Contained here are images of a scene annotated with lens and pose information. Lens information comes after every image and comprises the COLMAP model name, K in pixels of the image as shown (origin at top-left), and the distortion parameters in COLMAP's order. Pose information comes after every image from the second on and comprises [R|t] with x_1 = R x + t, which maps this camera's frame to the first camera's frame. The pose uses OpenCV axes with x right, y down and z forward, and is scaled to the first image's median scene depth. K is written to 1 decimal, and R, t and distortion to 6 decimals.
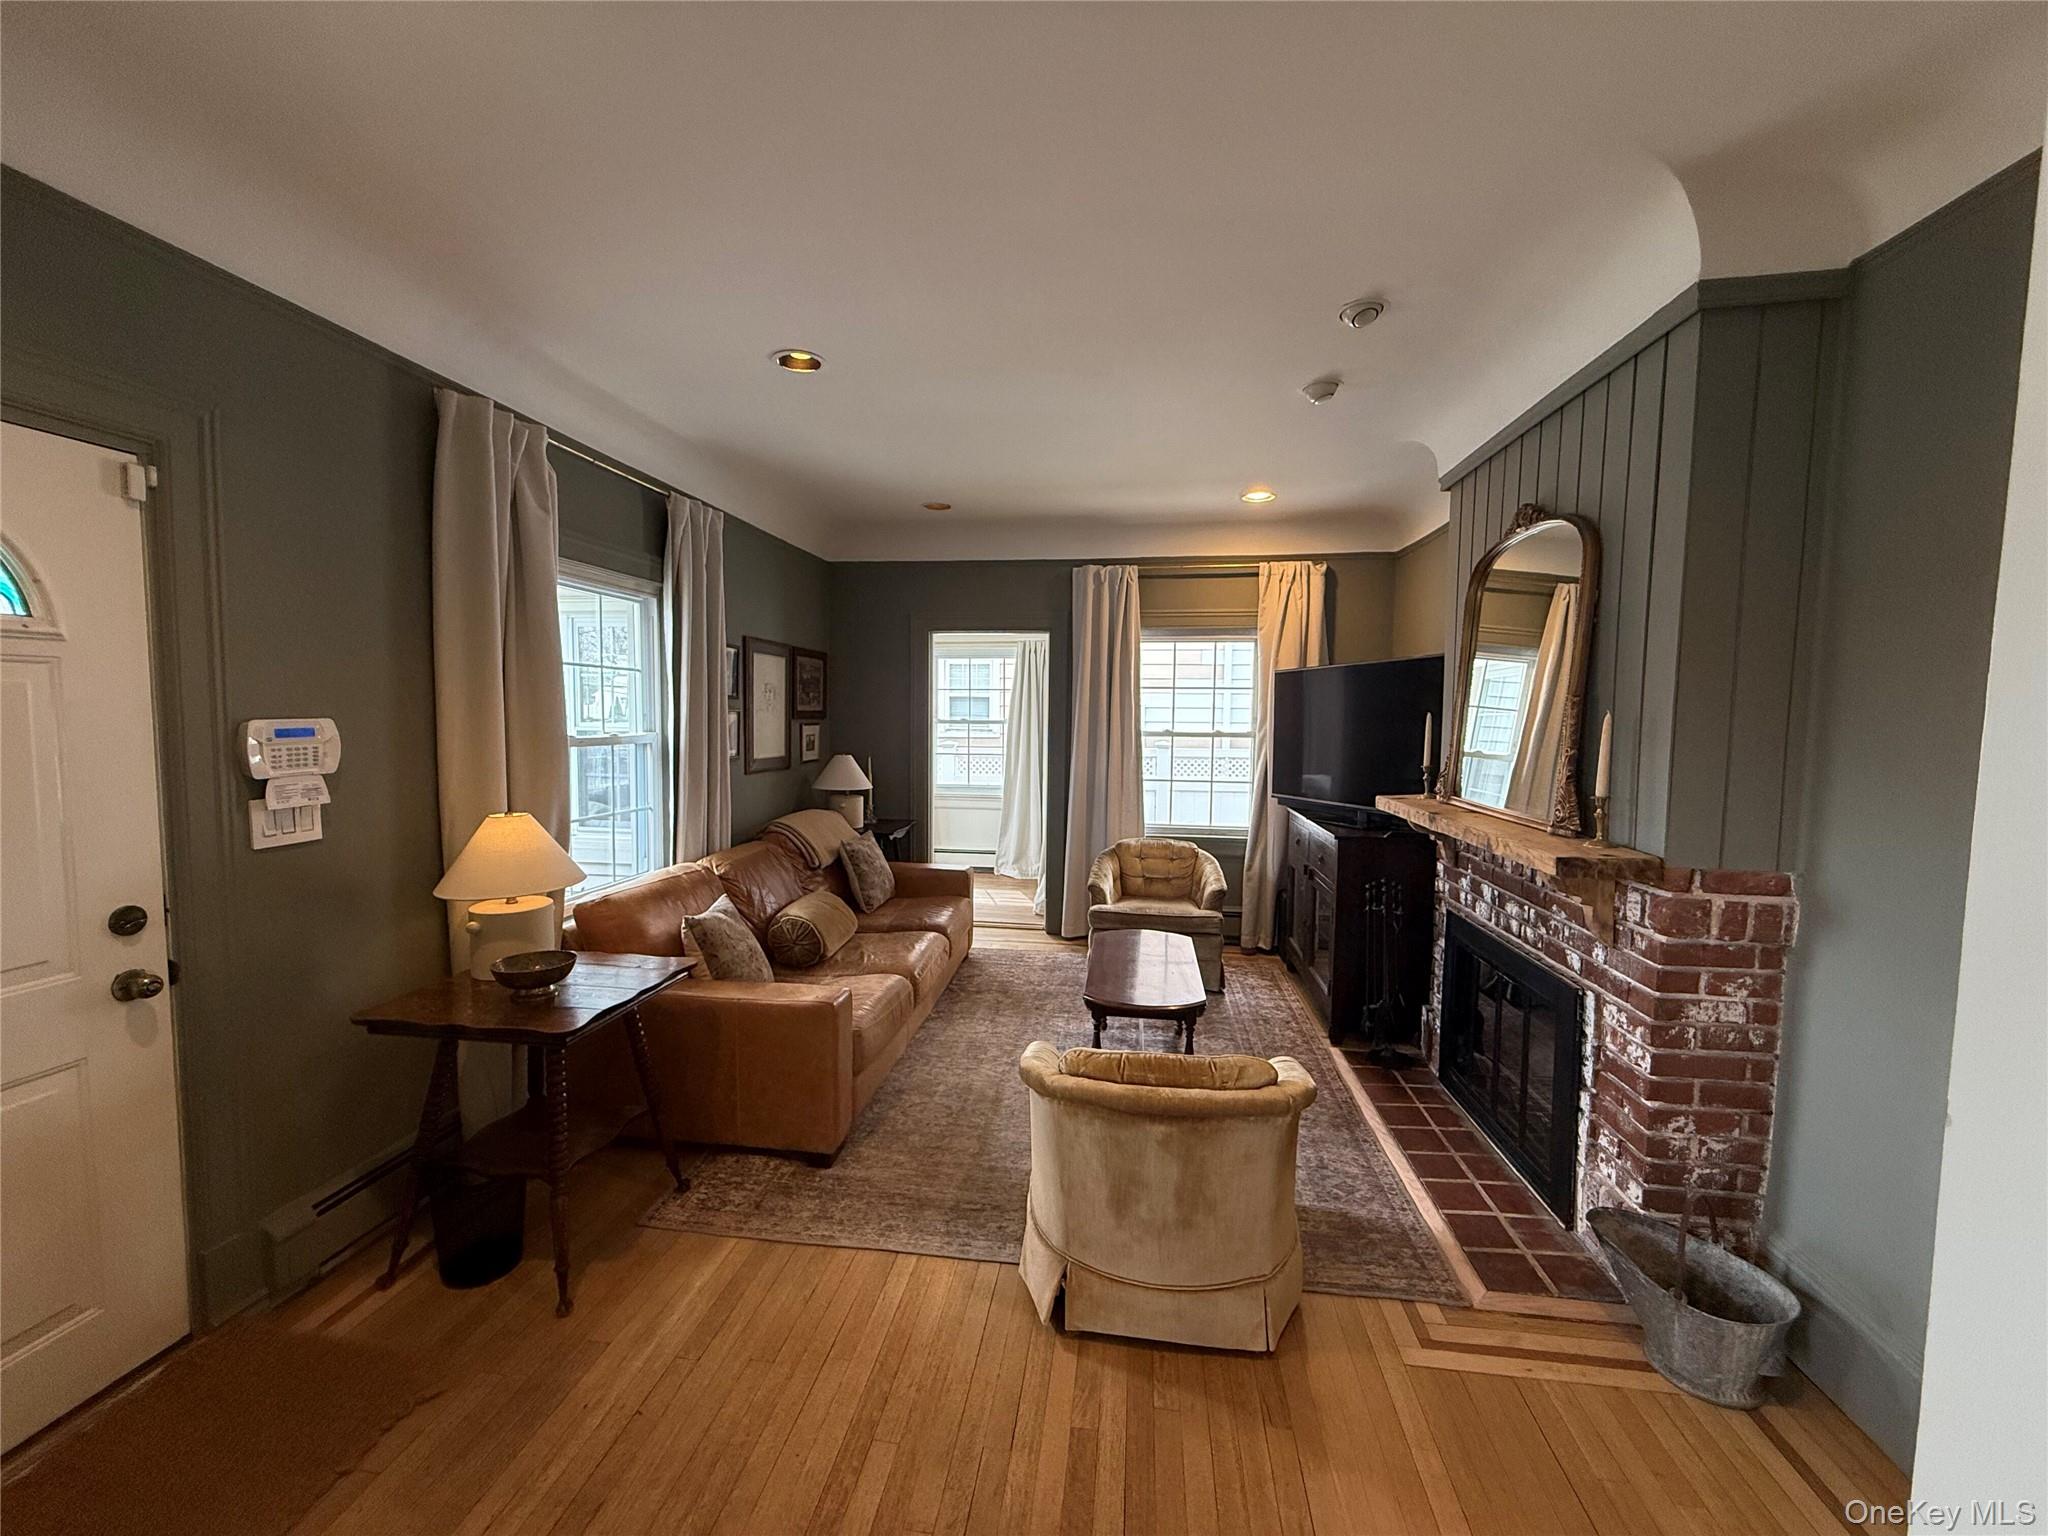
lens RADIAL K [[814.3, 0, 1020.5], [0, 814.3, 769.3], [0, 0, 1]] dist [0.000282, -0.000370]
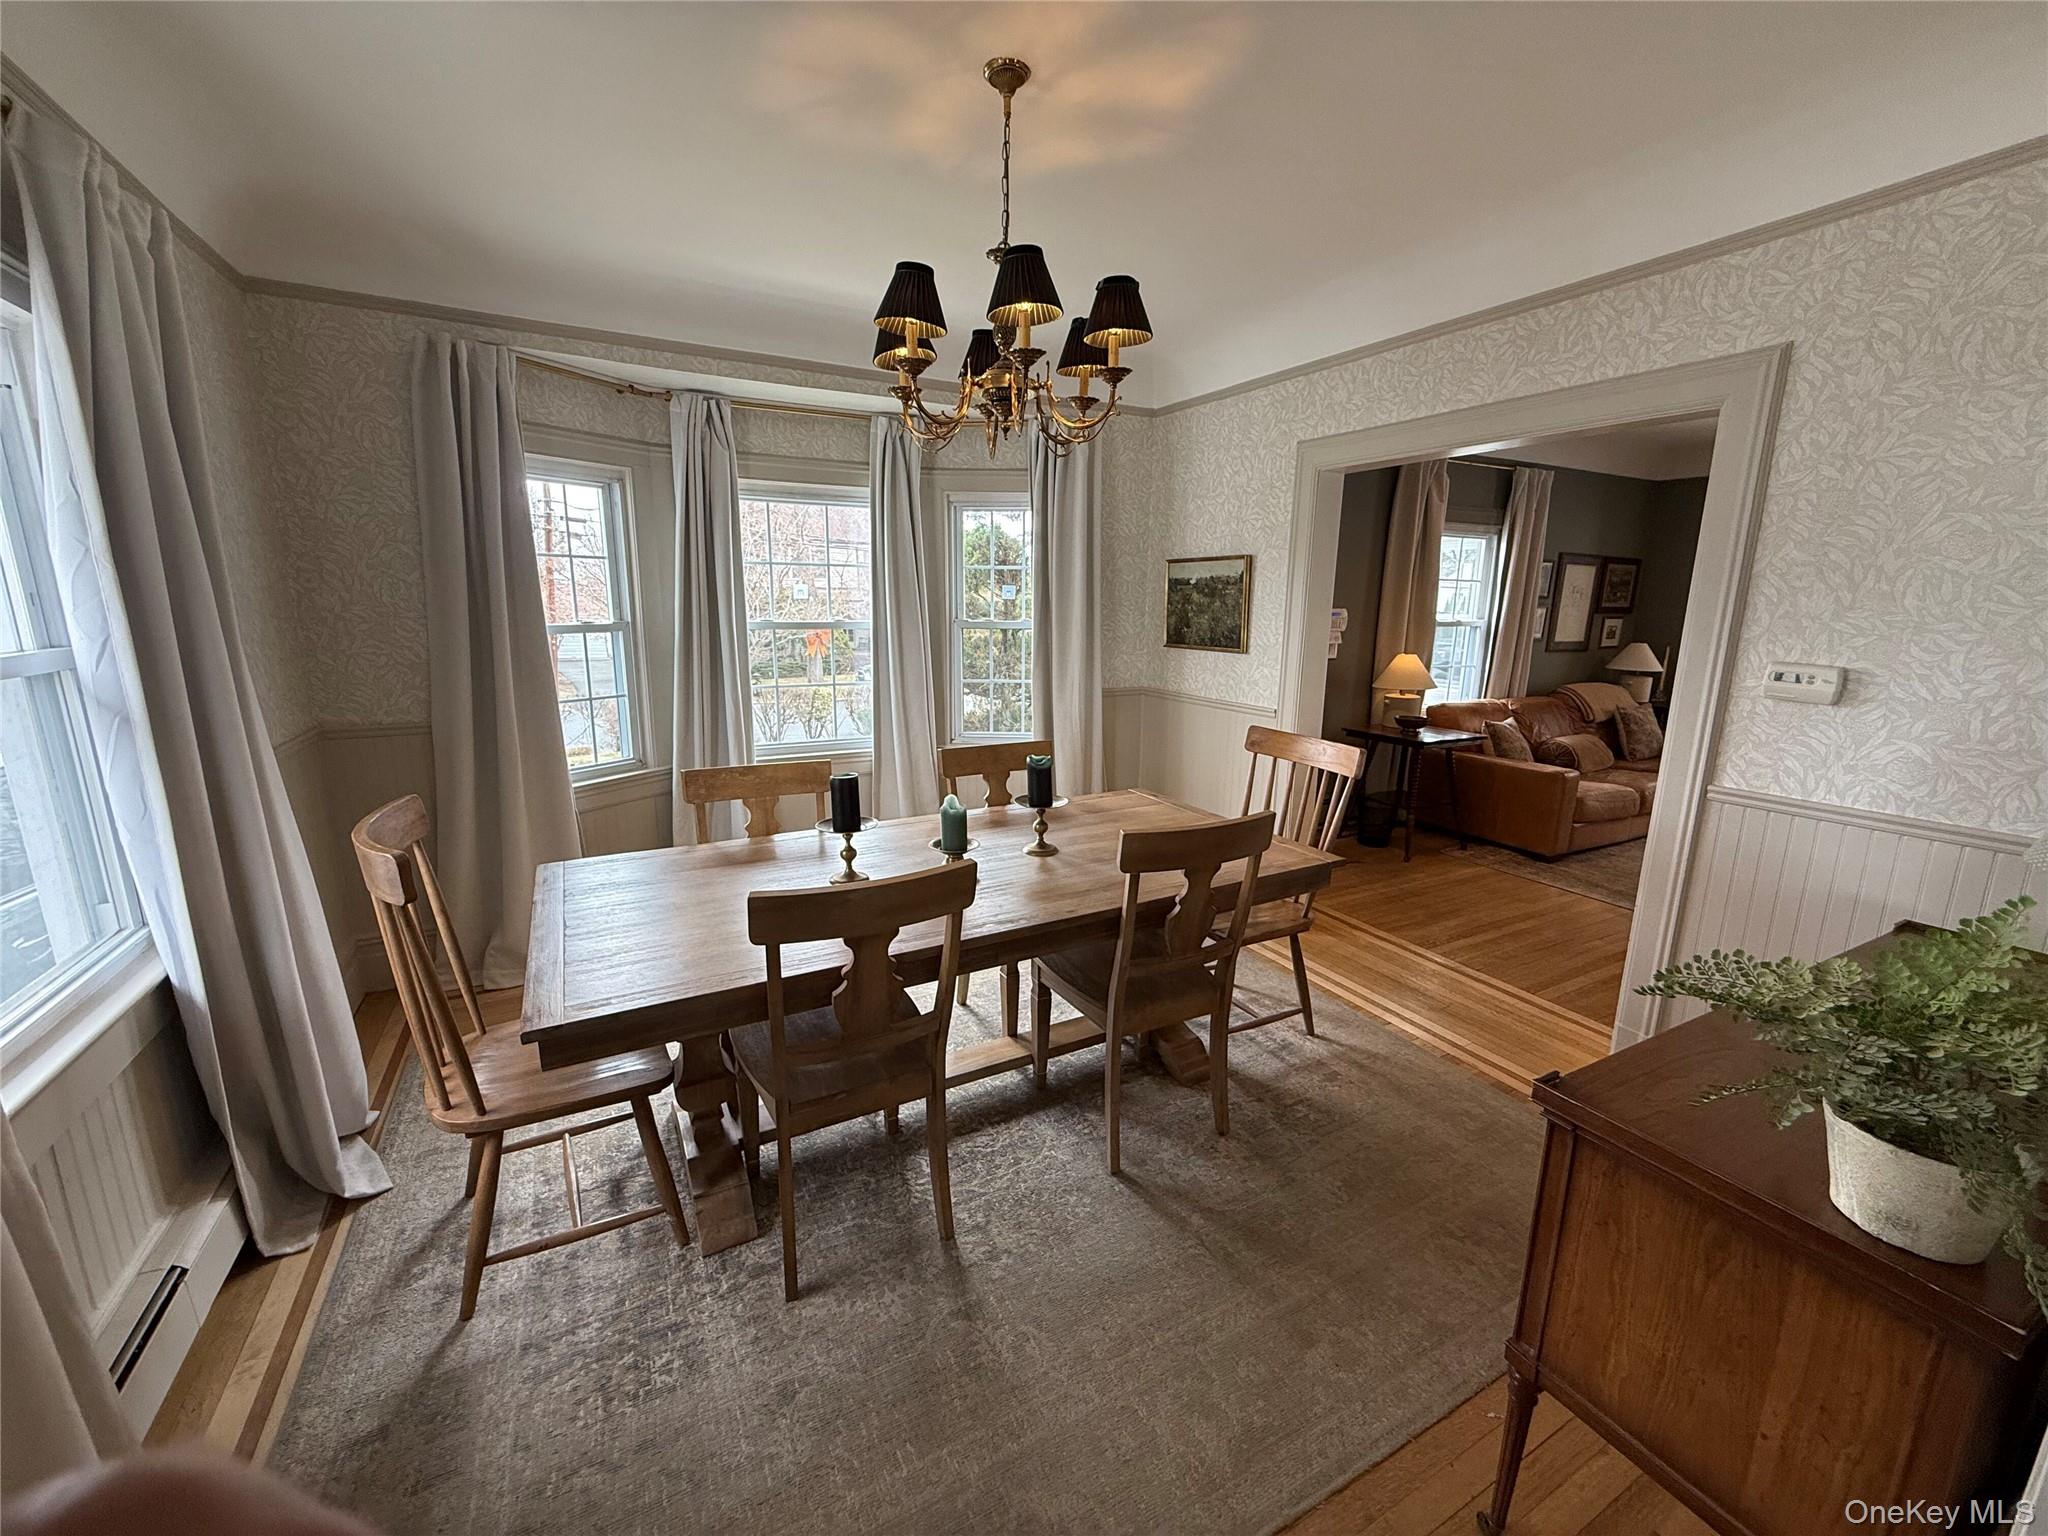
lens RADIAL K [[814.3, 0, 1020.5], [0, 814.3, 769.3], [0, 0, 1]] dist [0.000282, -0.000370]
pose [[0.591469, 0.161058, -0.790079, 0.373252], [-0.062604, 0.986063, 0.154144, 0.062697], [0.803894, -0.041709, 0.593309, -0.800341]]
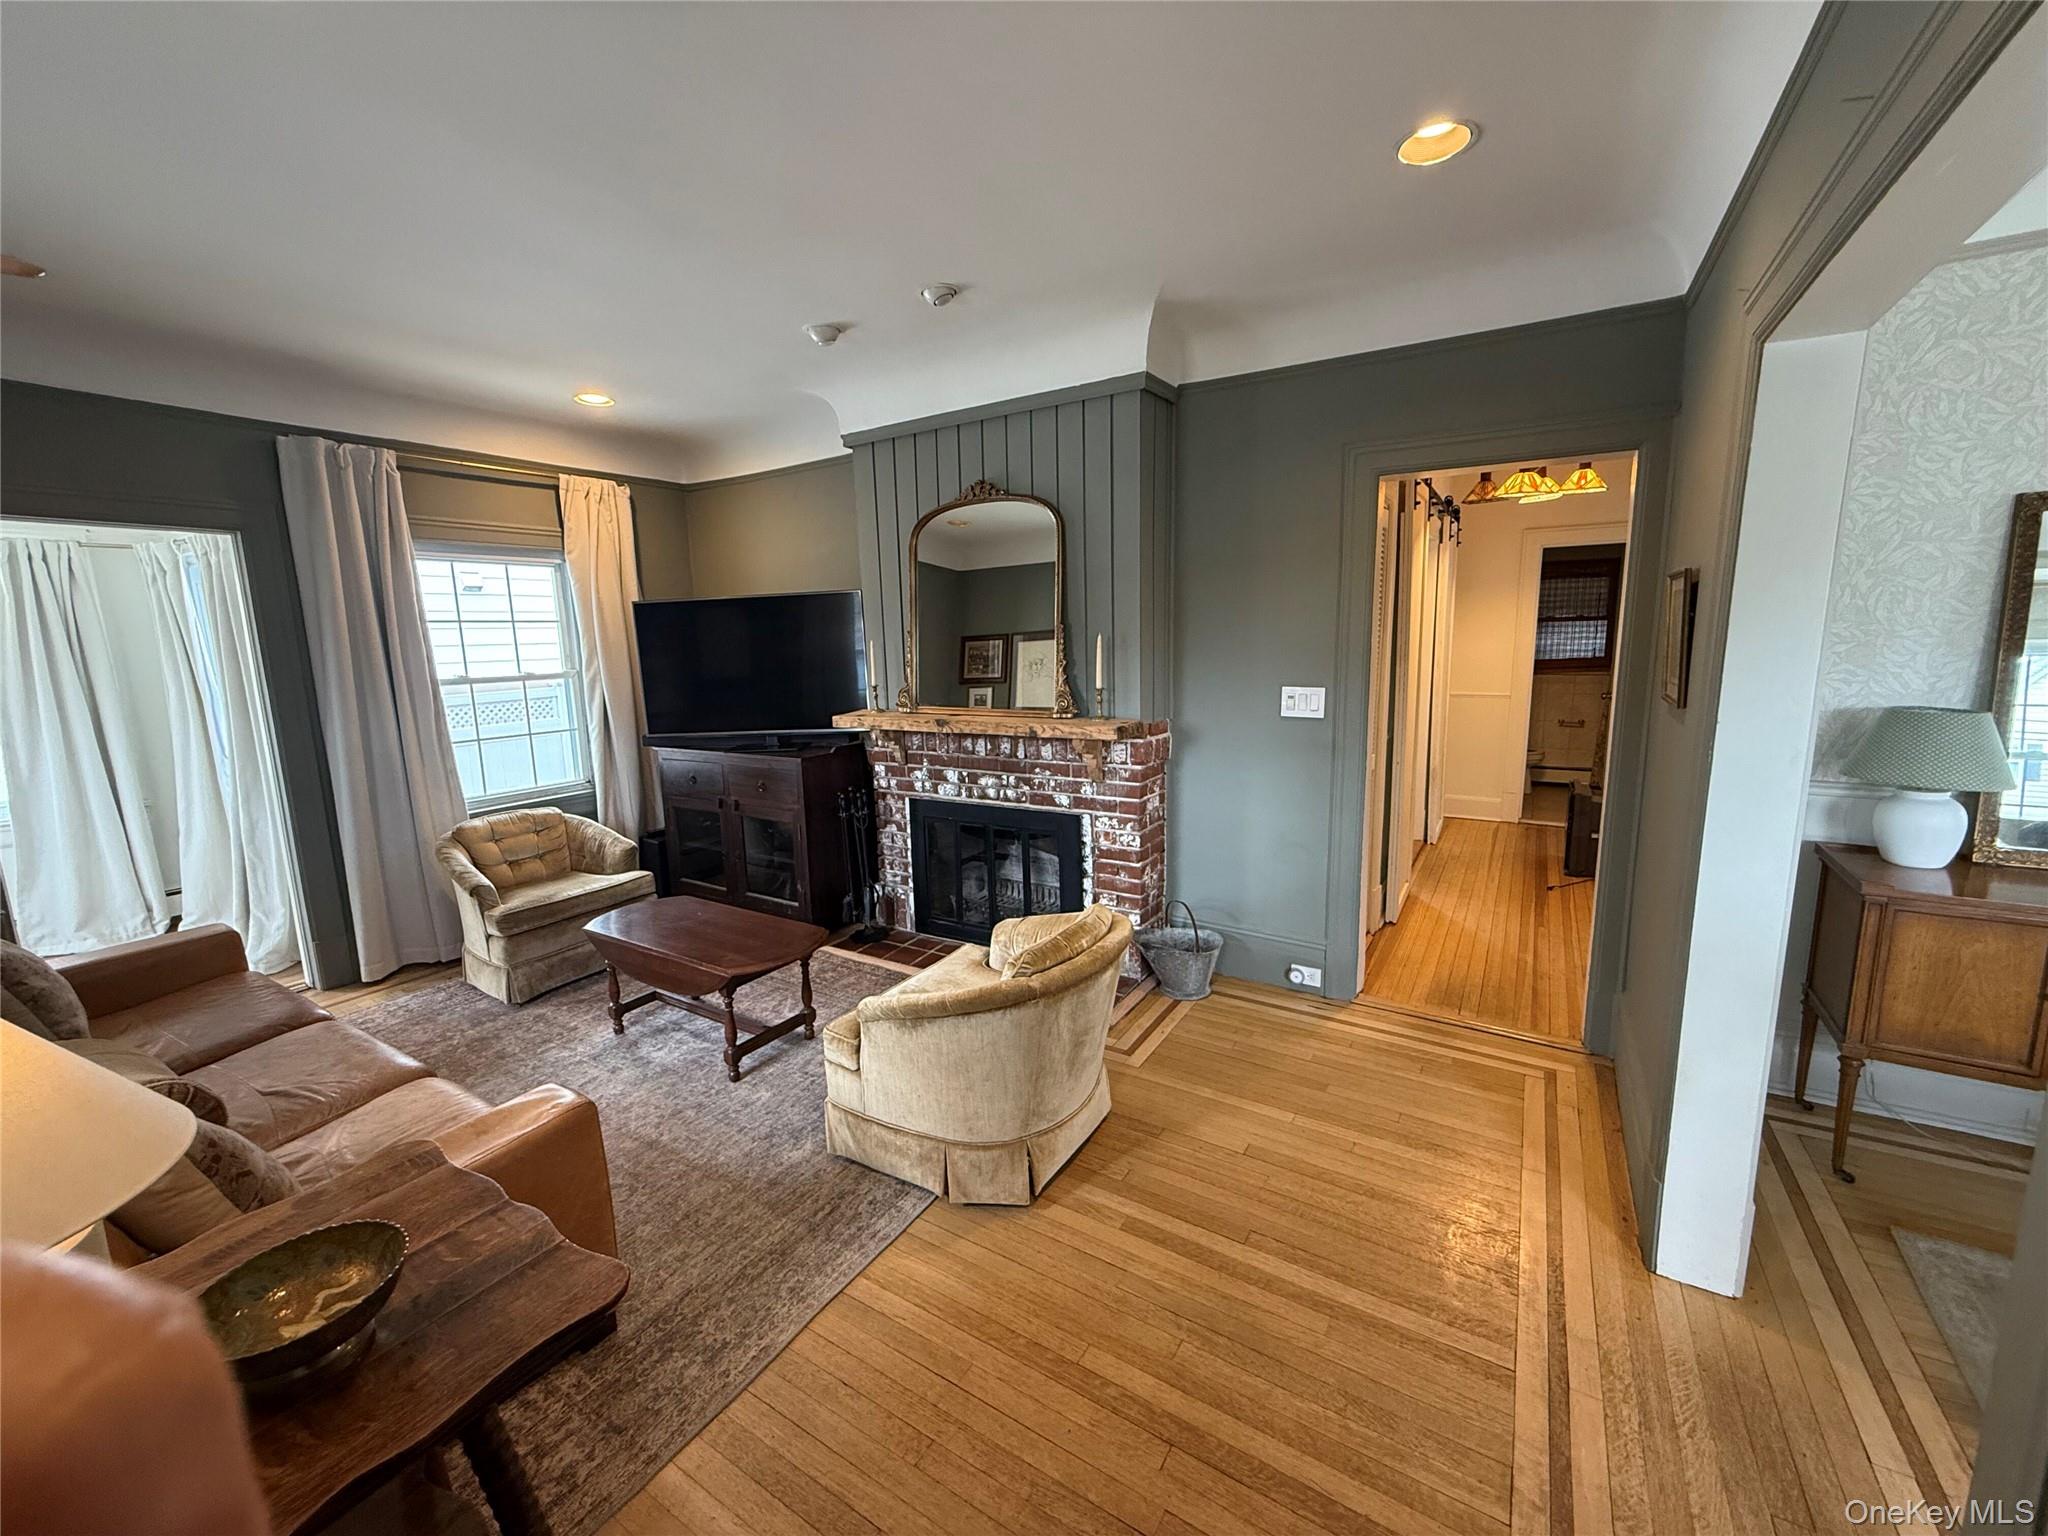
lens RADIAL K [[814.3, 0, 1020.5], [0, 814.3, 769.3], [0, 0, 1]] dist [0.000282, -0.000370]
pose [[0.408929, -0.170268, 0.896541, -0.492915], [0.096069, 0.985013, 0.143251, -0.032800], [-0.907495, 0.027550, 0.419157, 0.302632]]
